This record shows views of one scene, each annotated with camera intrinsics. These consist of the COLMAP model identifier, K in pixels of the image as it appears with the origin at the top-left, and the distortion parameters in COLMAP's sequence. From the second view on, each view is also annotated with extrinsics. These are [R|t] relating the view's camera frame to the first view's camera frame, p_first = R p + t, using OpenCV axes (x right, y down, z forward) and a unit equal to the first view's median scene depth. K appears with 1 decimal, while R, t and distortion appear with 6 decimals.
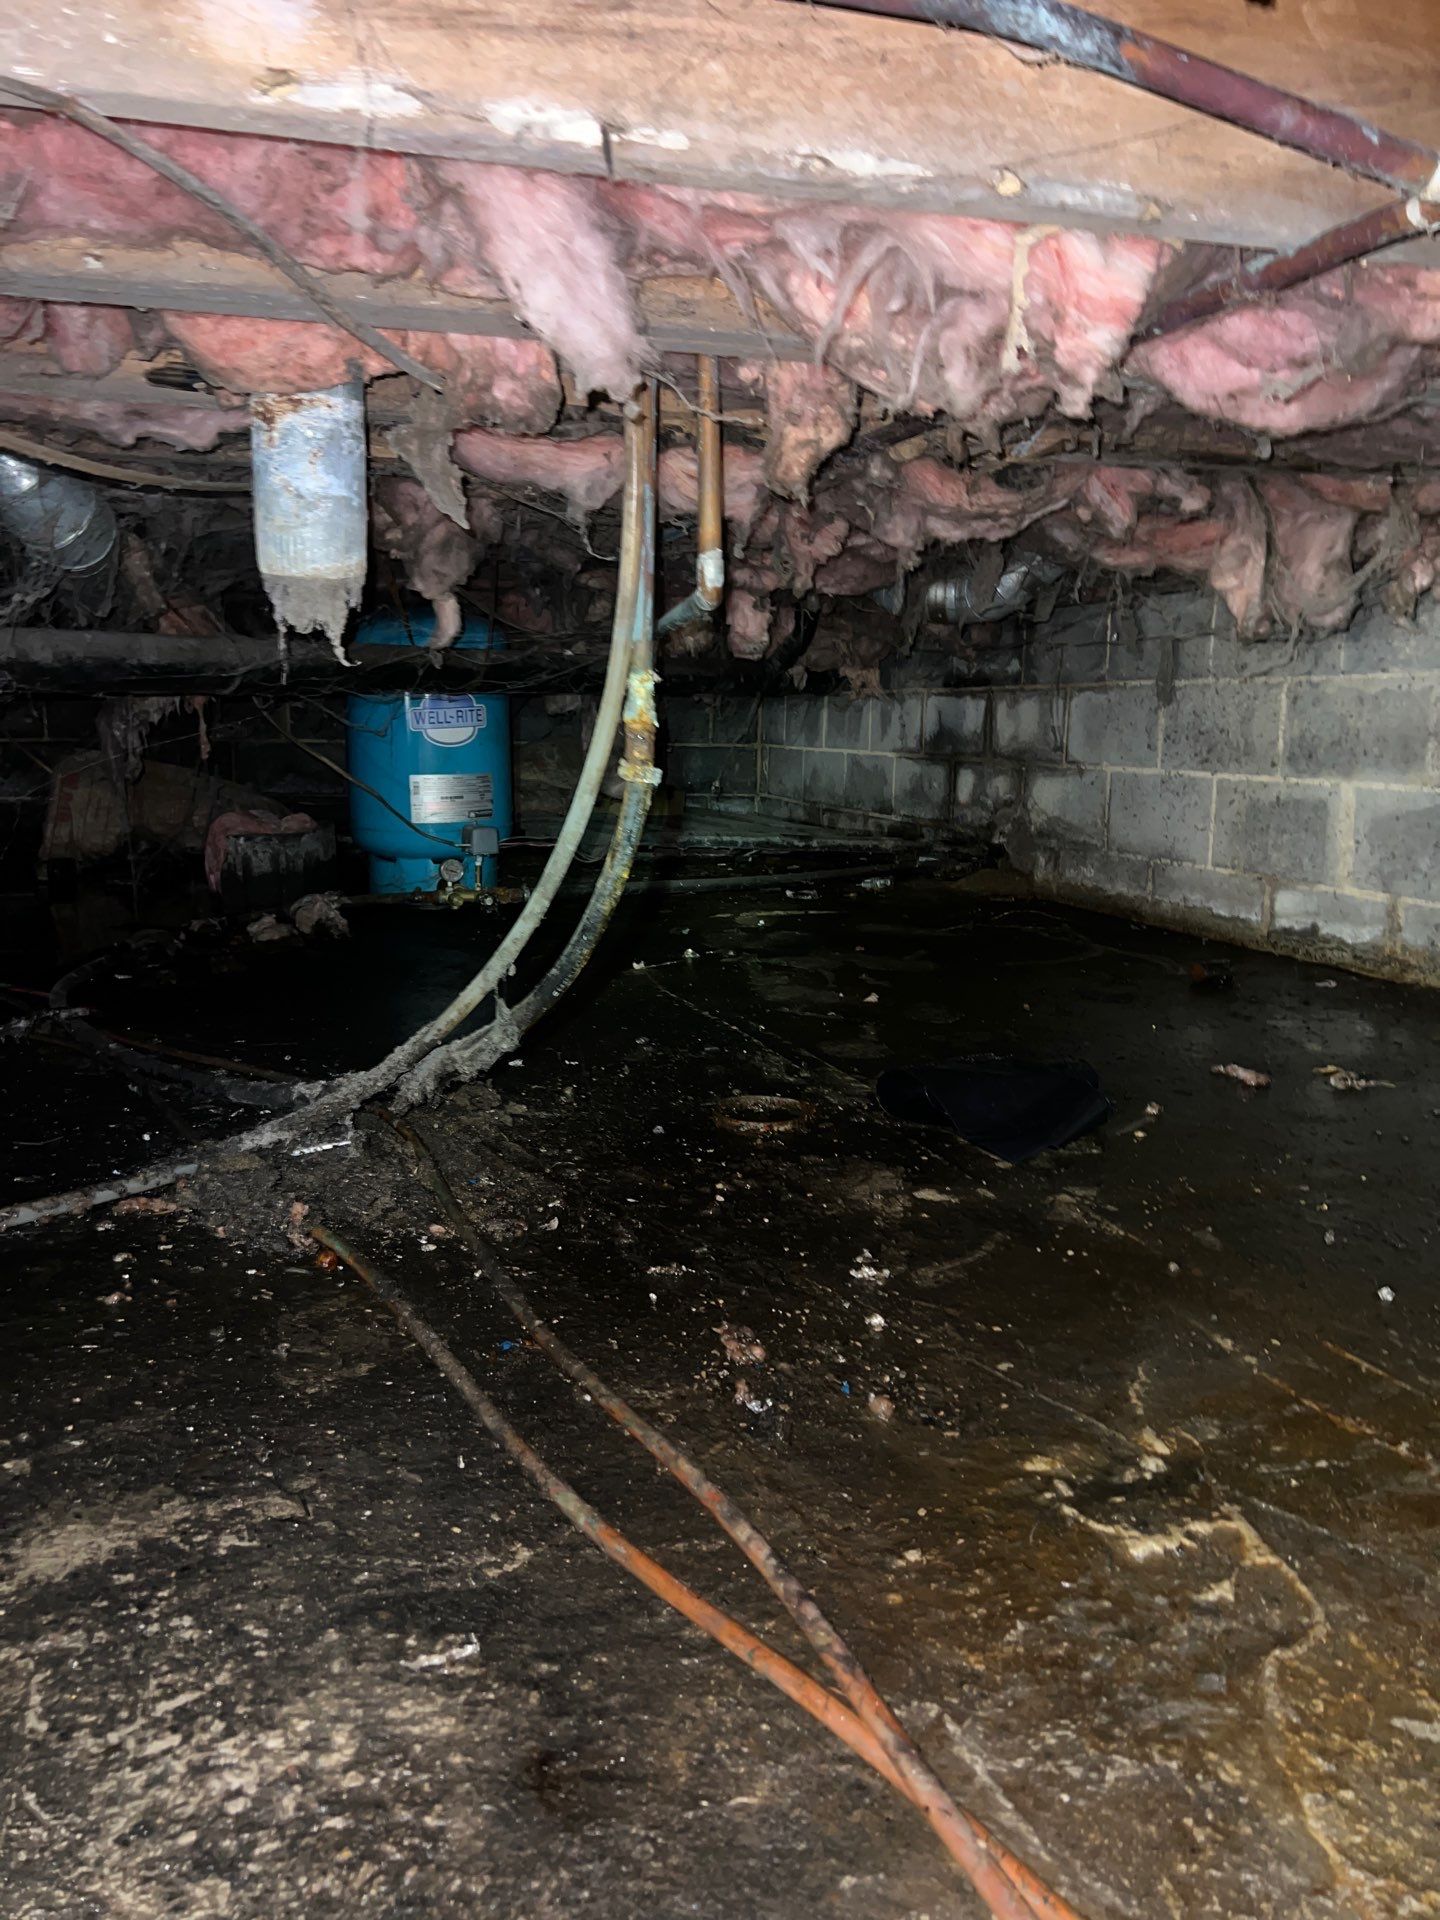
lens RADIAL K [[1479.6, 0, 720.0], [0, 1479.6, 960.0], [0, 0, 1]] dist [0.005124, -0.106604]
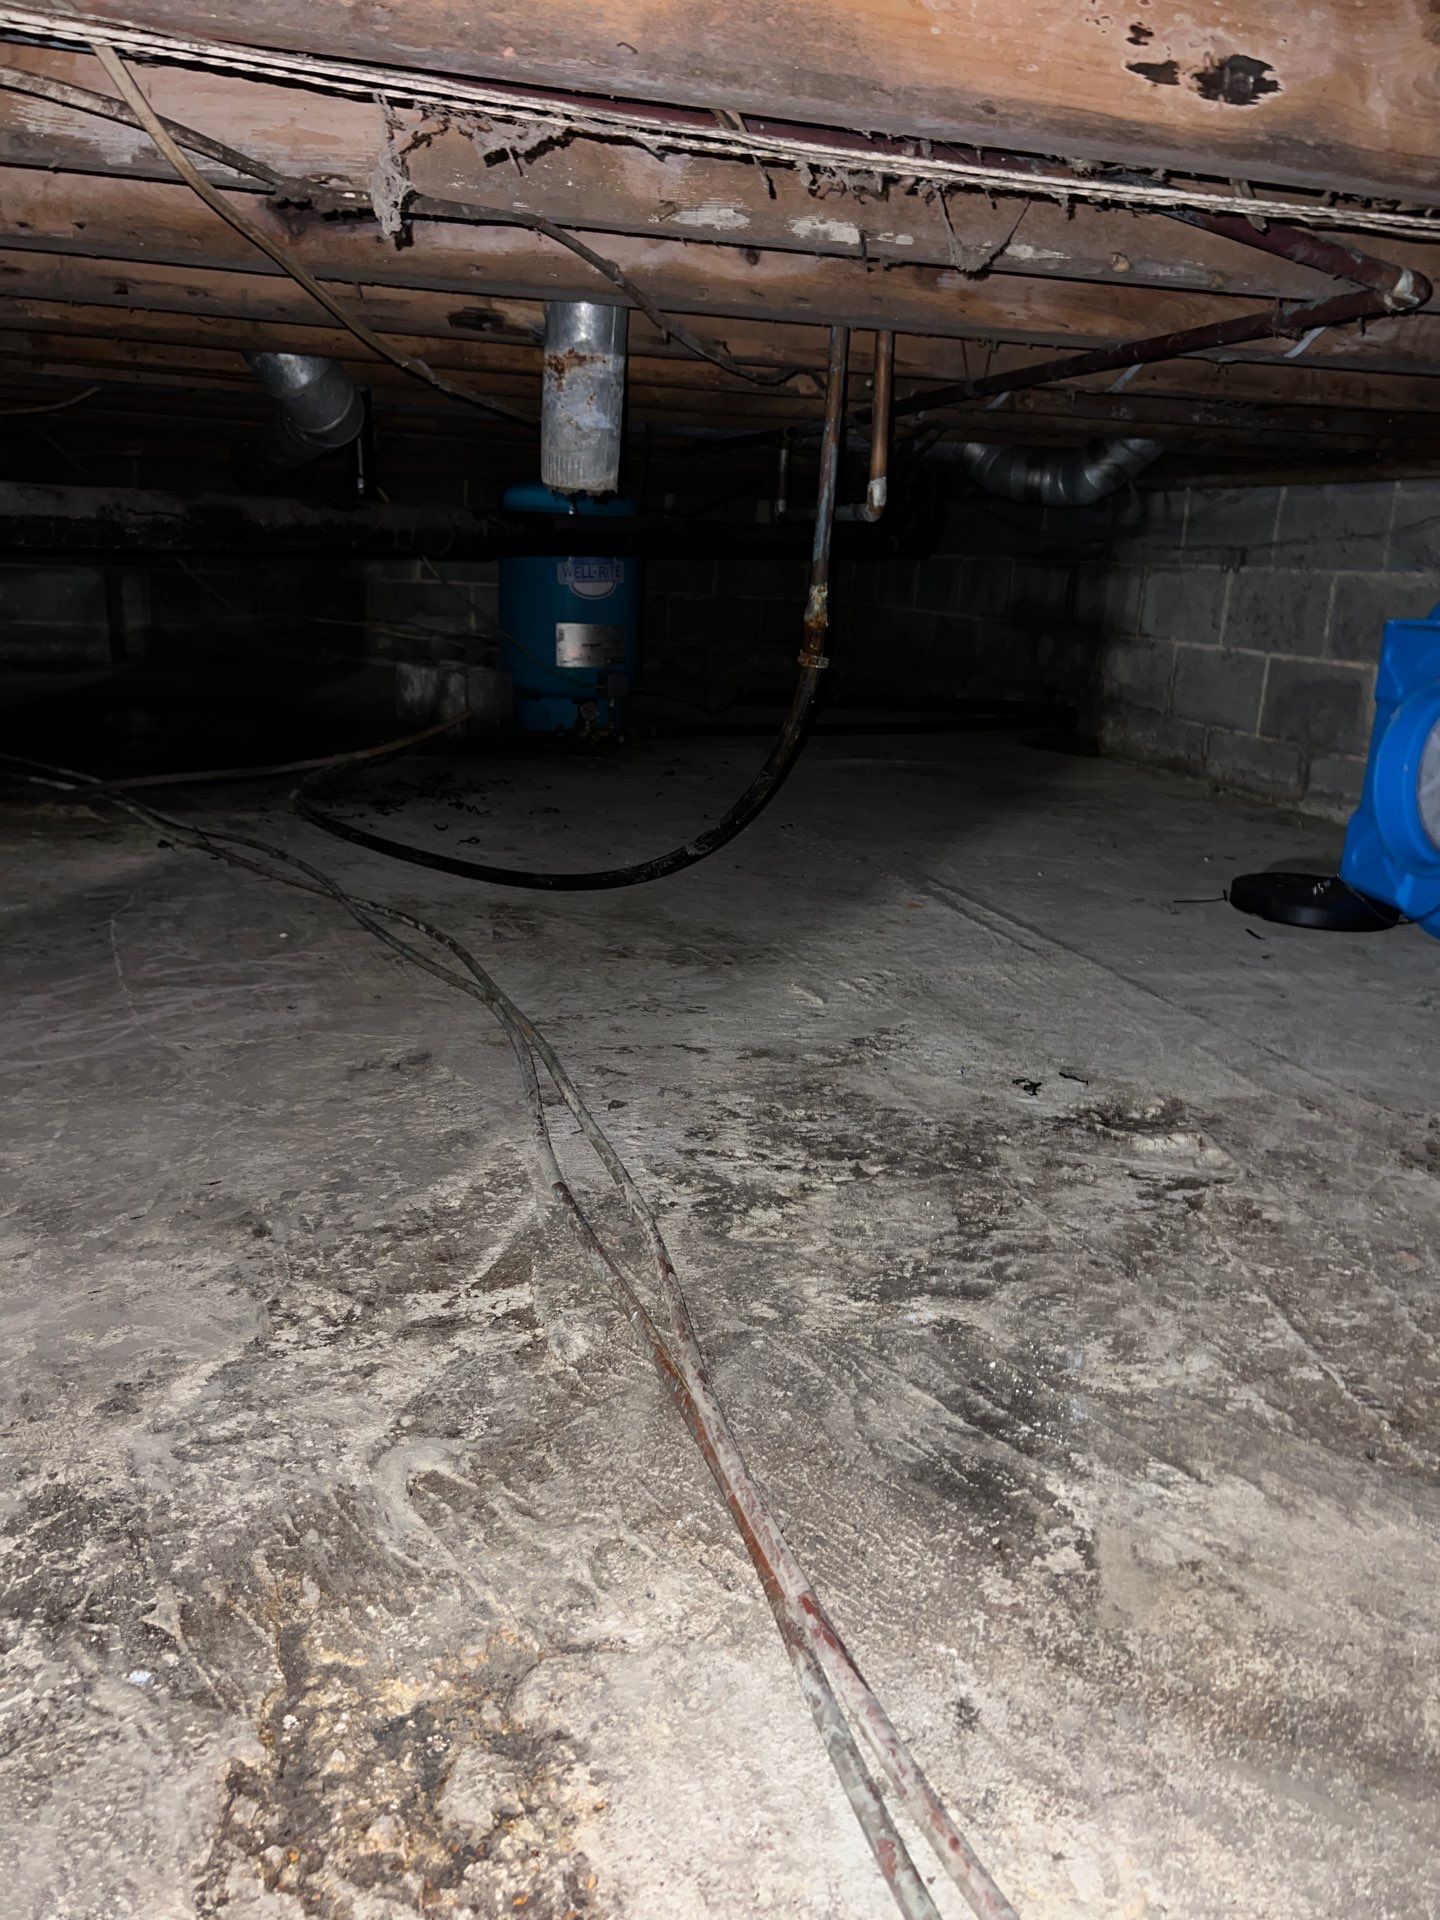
lens RADIAL K [[1436.7, 0, 717.9], [0, 1436.7, 1000.9], [0, 0, 1]] dist [-0.053281, 0.002013]
pose [[0.998002, 0.047508, -0.041653, -0.032617], [-0.041507, 0.990019, 0.134685, 0.010412], [0.047636, -0.132687, 0.990013, -0.149743]]
